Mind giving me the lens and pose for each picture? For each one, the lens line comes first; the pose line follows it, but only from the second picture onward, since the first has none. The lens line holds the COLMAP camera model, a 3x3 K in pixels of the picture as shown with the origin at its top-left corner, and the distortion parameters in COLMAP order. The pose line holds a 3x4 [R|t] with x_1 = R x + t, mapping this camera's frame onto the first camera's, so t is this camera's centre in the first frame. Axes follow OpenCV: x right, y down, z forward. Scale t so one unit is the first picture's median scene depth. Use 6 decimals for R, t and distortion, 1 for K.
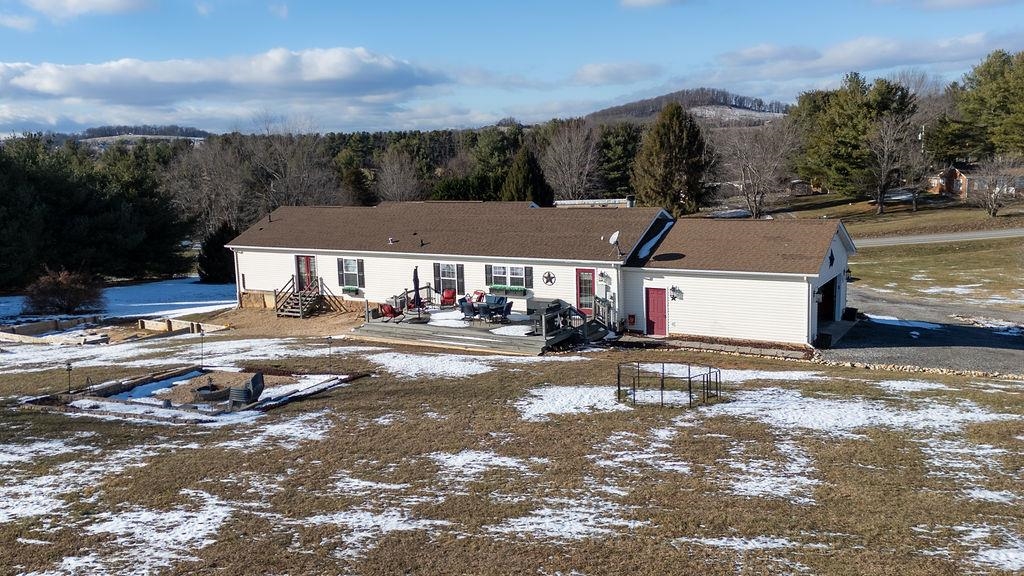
lens RADIAL K [[746.5, 0, 512.0], [0, 746.5, 288.0], [0, 0, 1]] dist [0.090222, -0.090375]
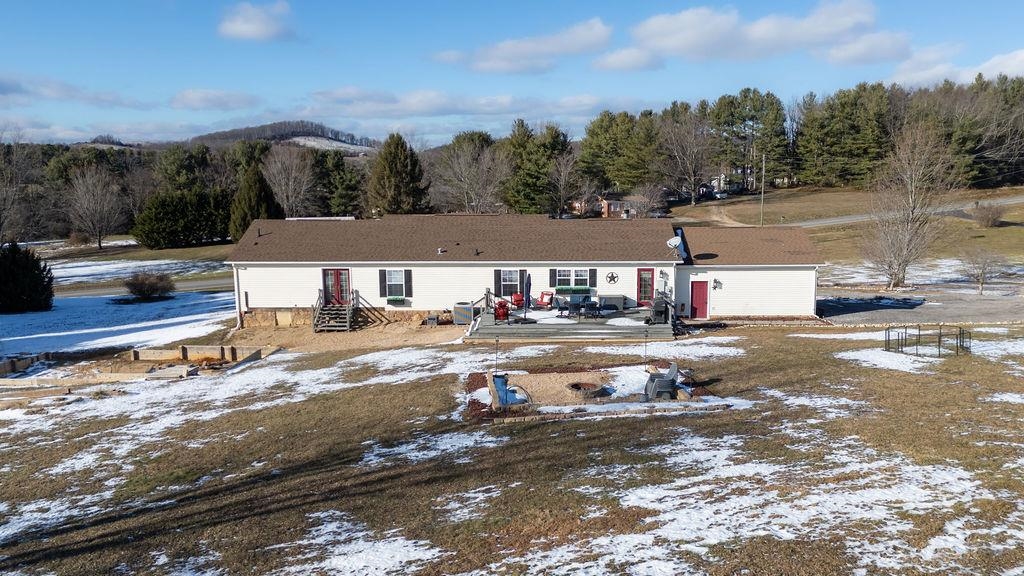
lens RADIAL K [[671.7, 0, 462.7], [0, 671.7, 300.2], [0, 0, 1]] dist [0.028916, -0.000916]
pose [[0.881125, -0.056846, 0.469454, -0.583582], [0.056216, 0.998300, 0.015371, -0.006578], [-0.469529, 0.012847, 0.882823, 0.153674]]
